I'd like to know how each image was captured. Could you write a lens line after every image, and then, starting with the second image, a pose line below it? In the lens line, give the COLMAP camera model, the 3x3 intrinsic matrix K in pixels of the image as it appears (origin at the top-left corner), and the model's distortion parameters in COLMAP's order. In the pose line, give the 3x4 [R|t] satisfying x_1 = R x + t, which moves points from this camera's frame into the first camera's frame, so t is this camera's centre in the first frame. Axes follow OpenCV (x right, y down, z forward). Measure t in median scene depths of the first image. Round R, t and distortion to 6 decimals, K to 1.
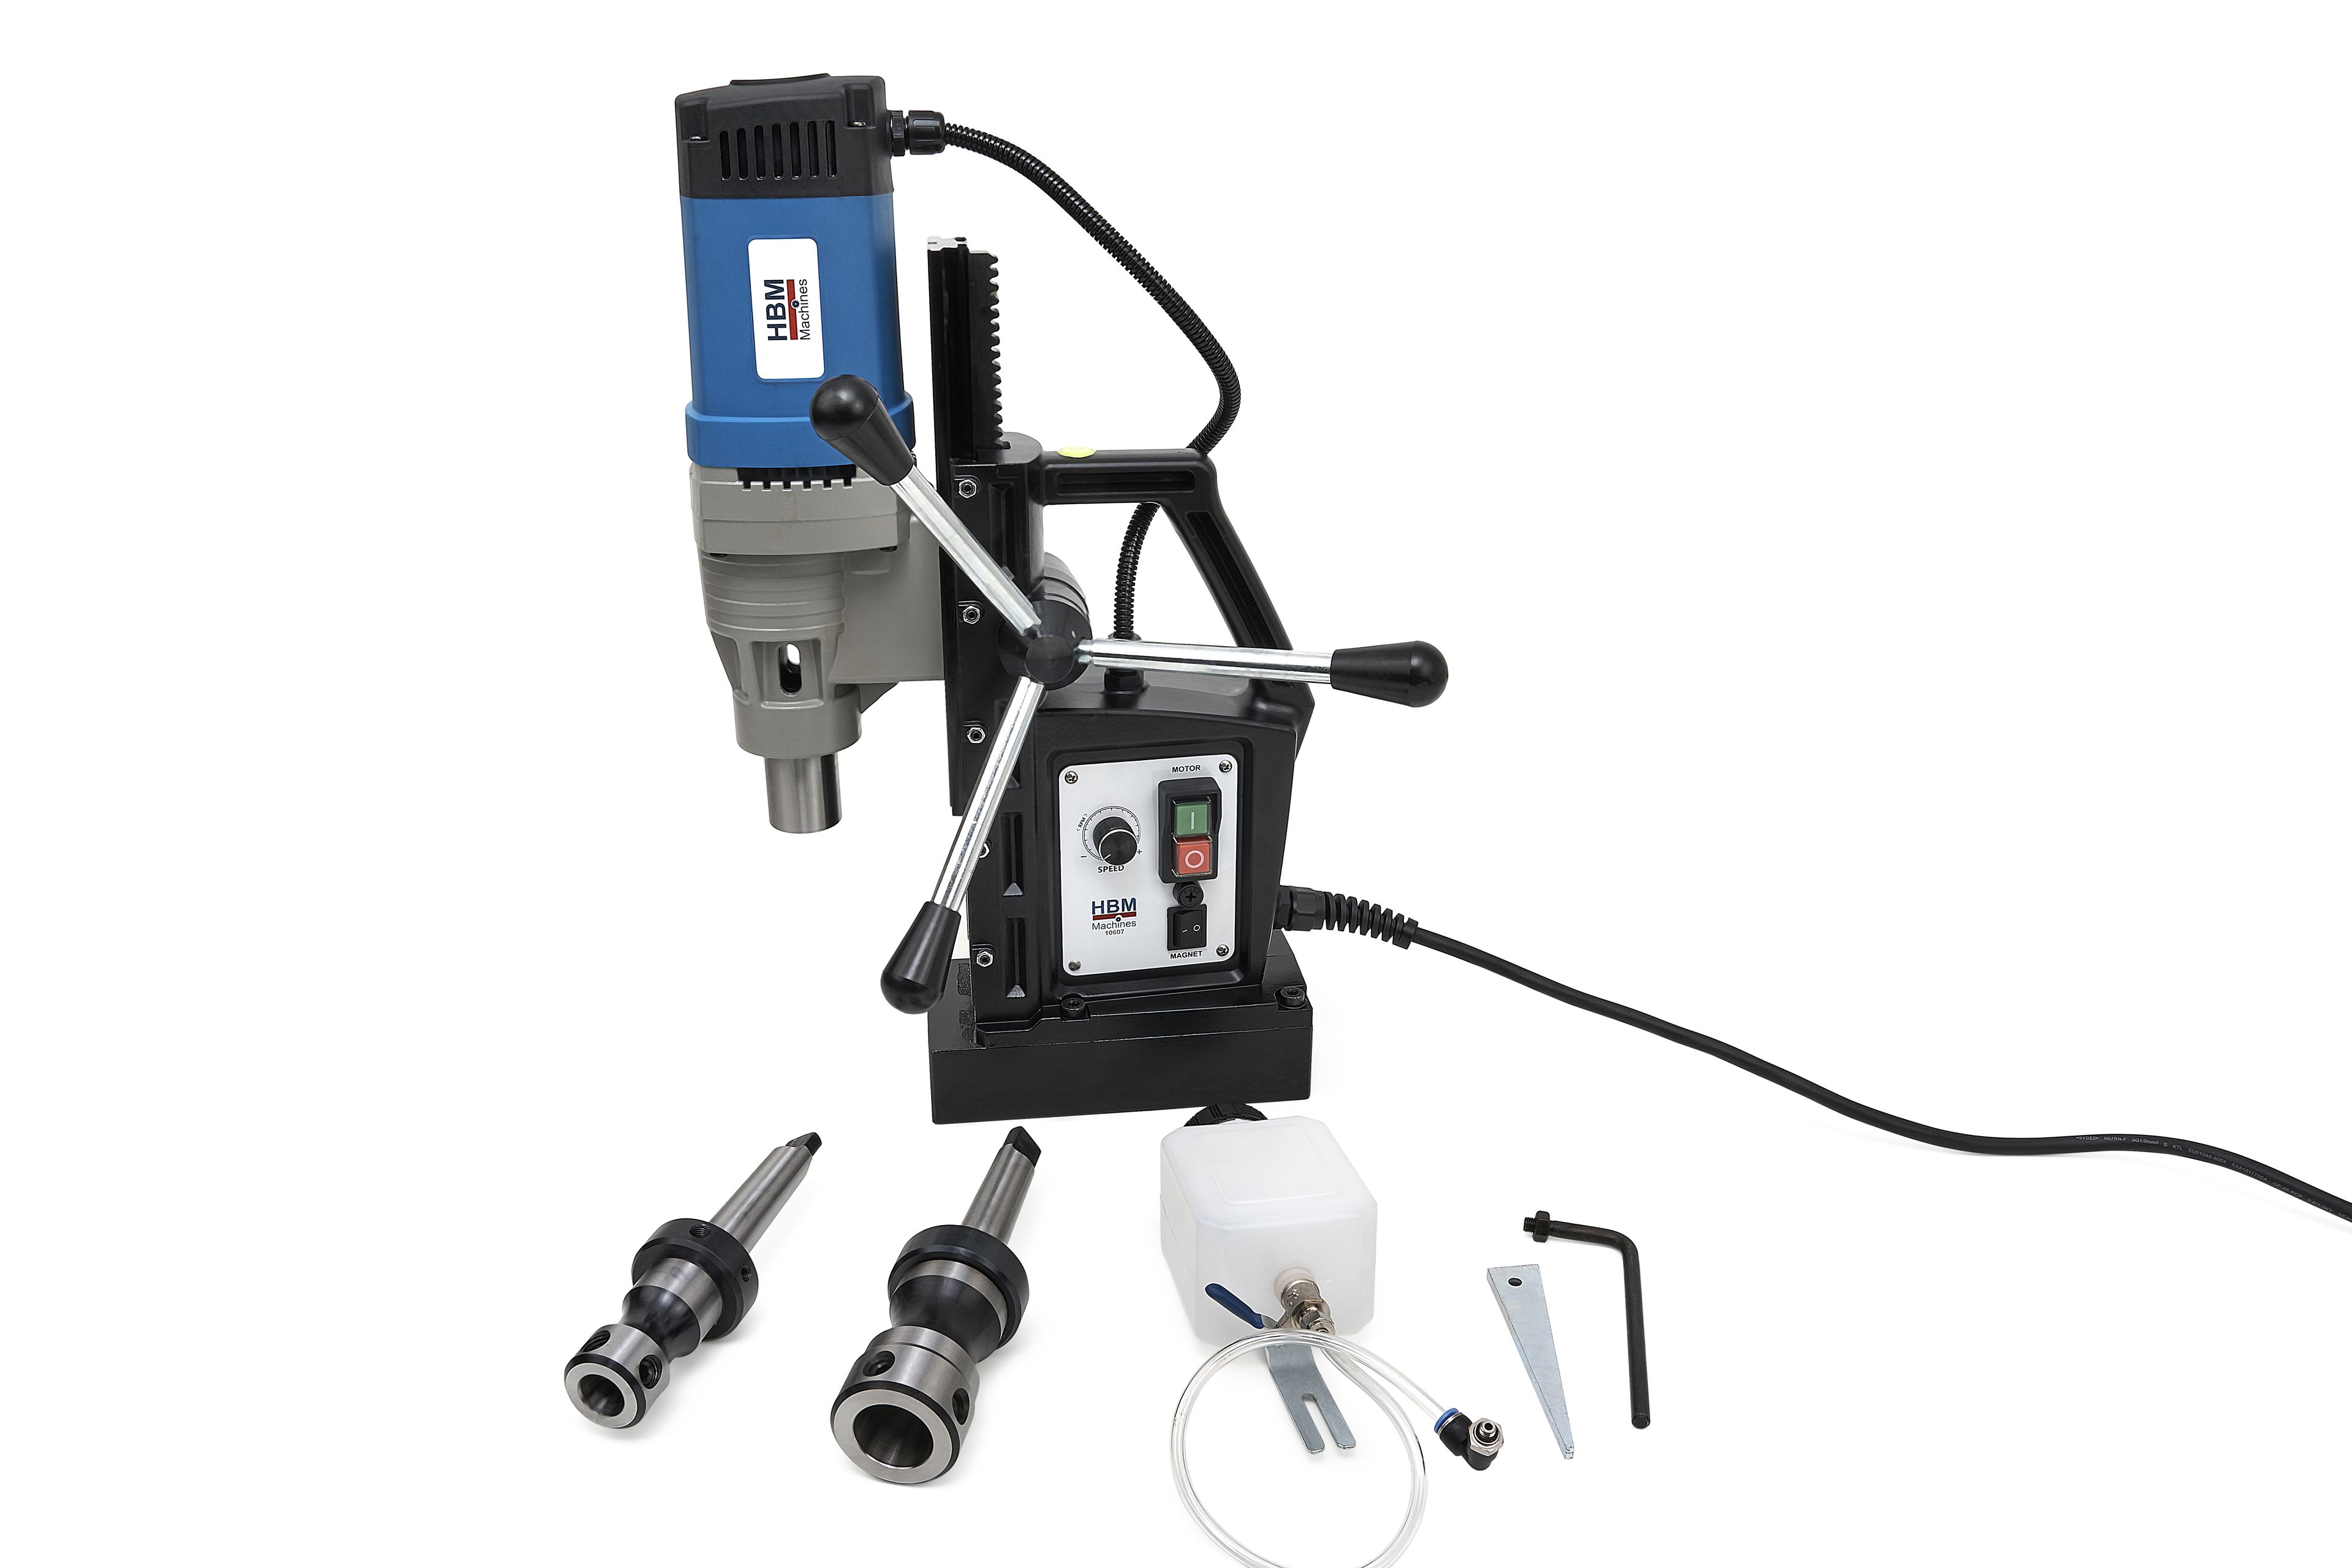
lens RADIAL K [[1775.9, 0, 1176.0], [0, 1775.9, 784.0], [0, 0, 1]] dist [-0.001257, -0.000047]
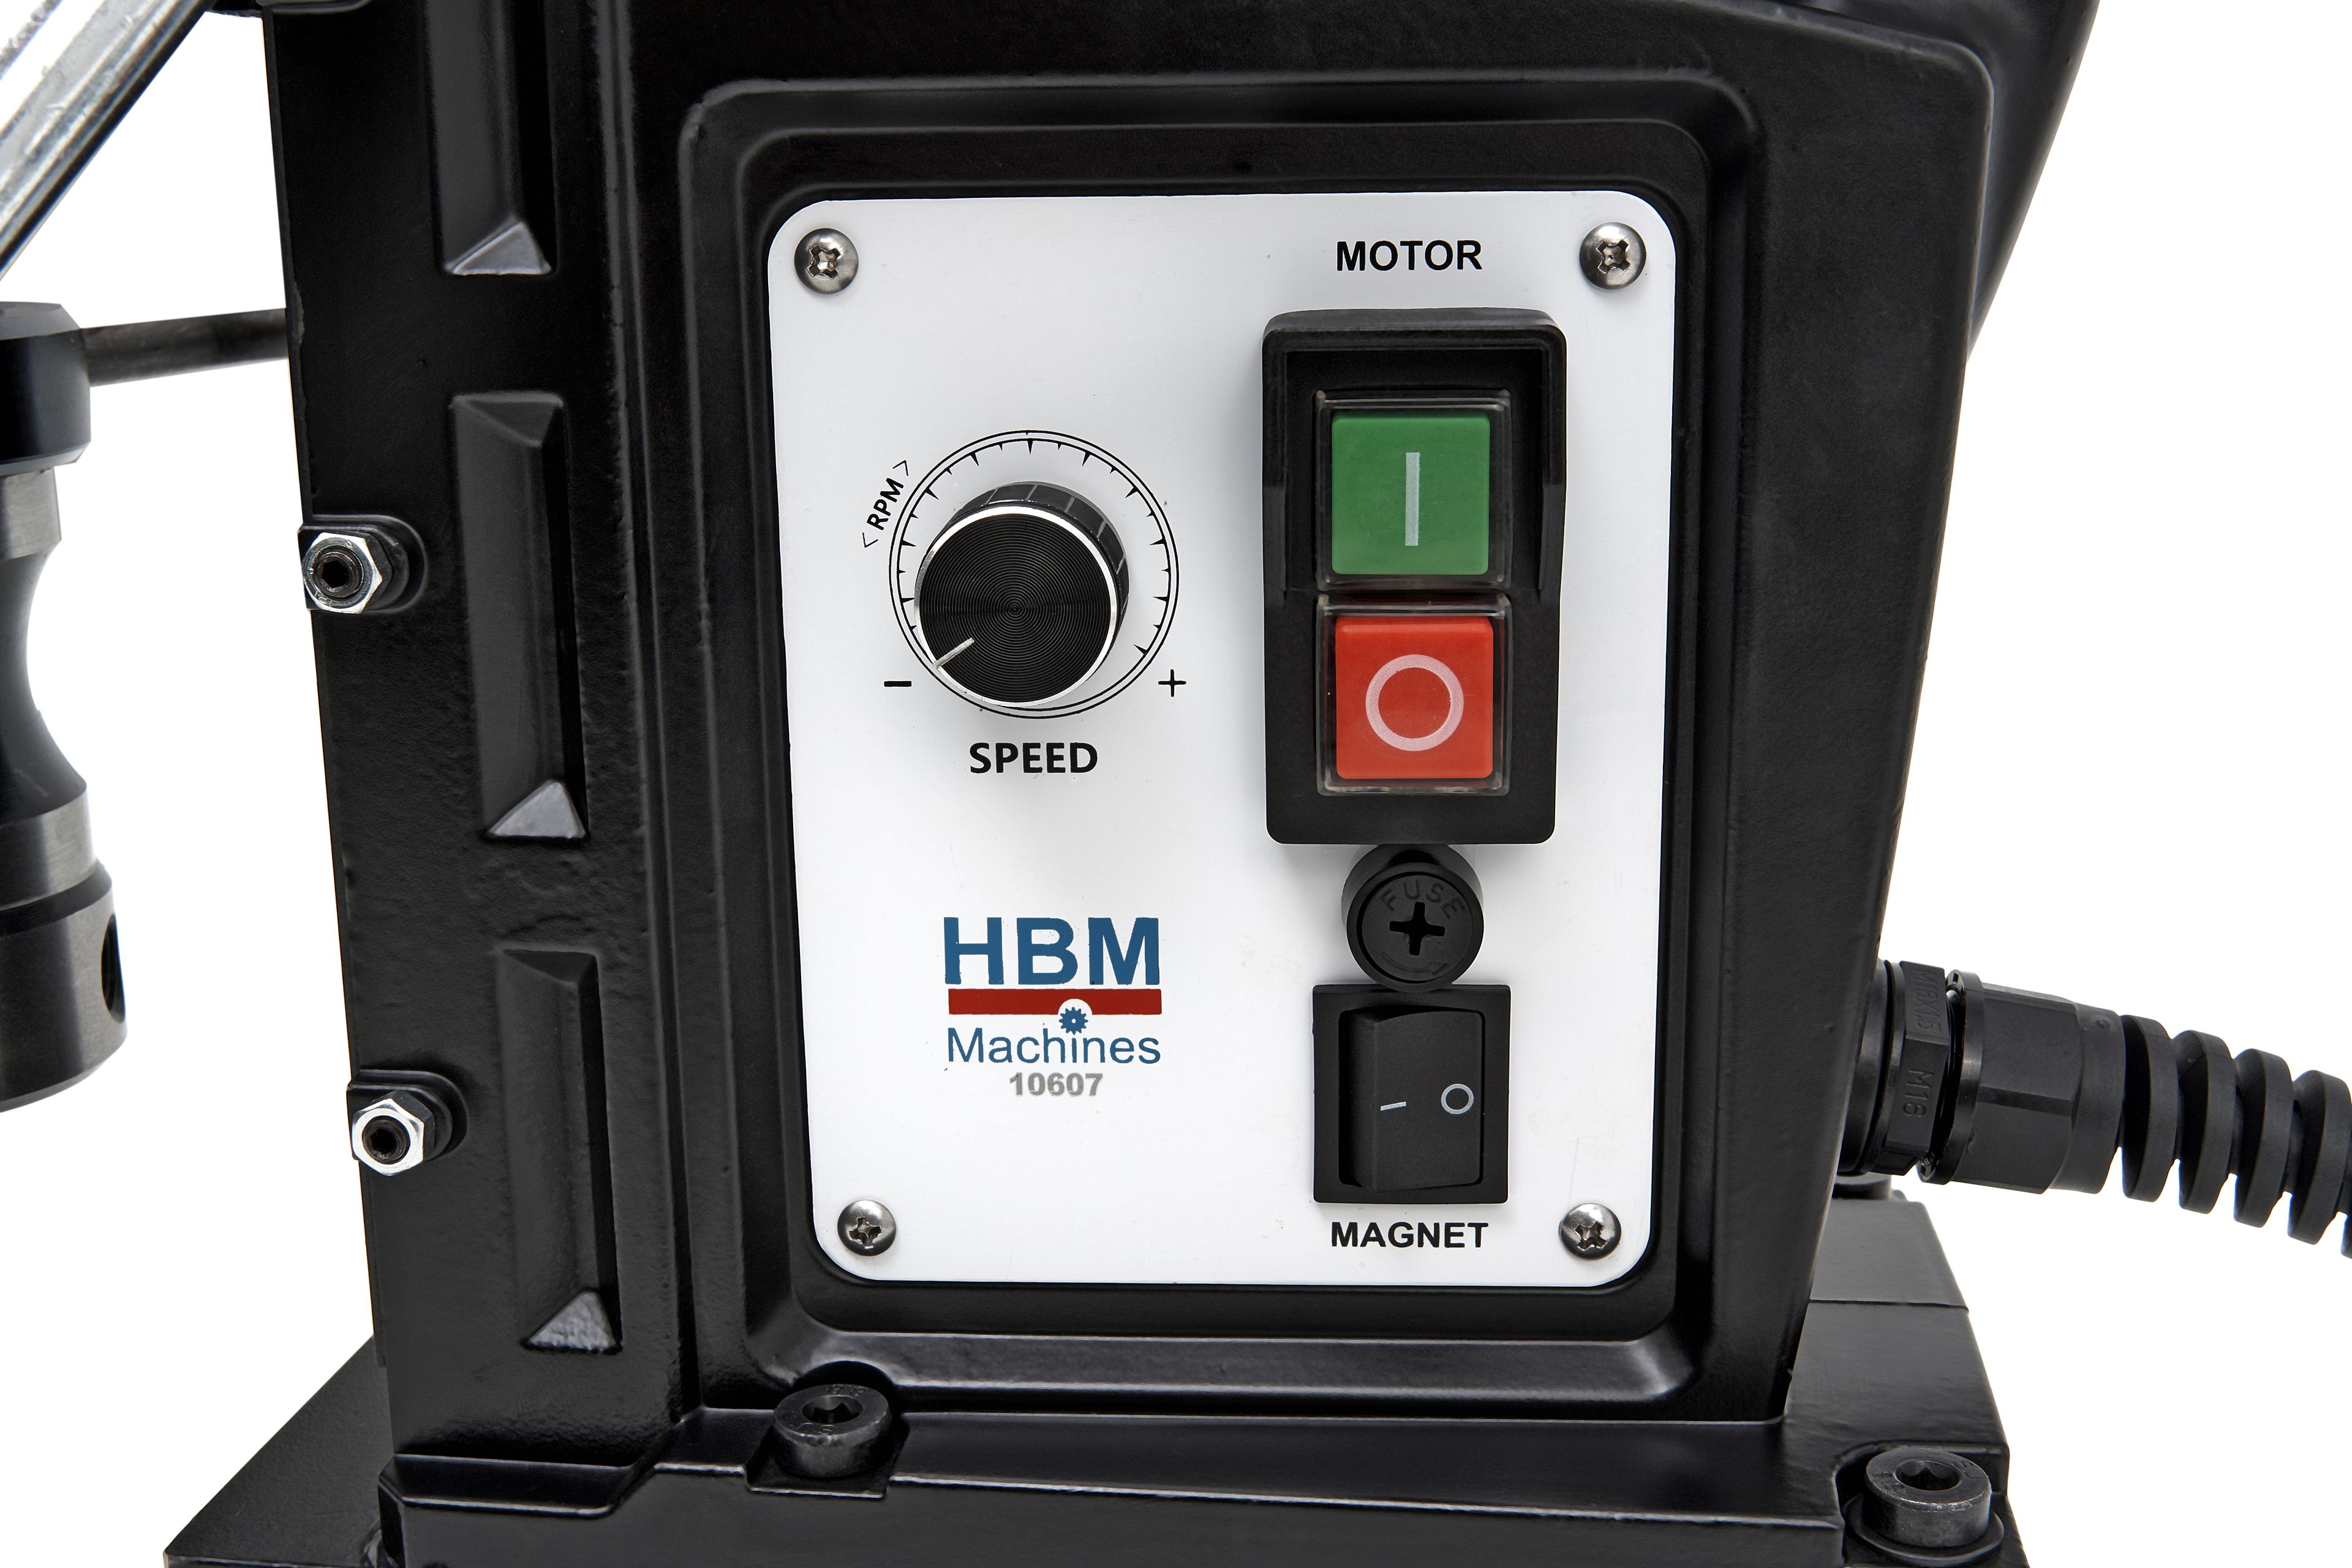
lens RADIAL K [[2839.1, 0, 1180.1], [0, 2839.1, 719.0], [0, 0, 1]] dist [0.004642, -0.006684]
pose [[0.966200, 0.044505, -0.253925, 0.062494], [-0.081993, 0.986889, -0.139019, 0.086498], [0.244409, 0.155141, 0.957181, 0.678347]]
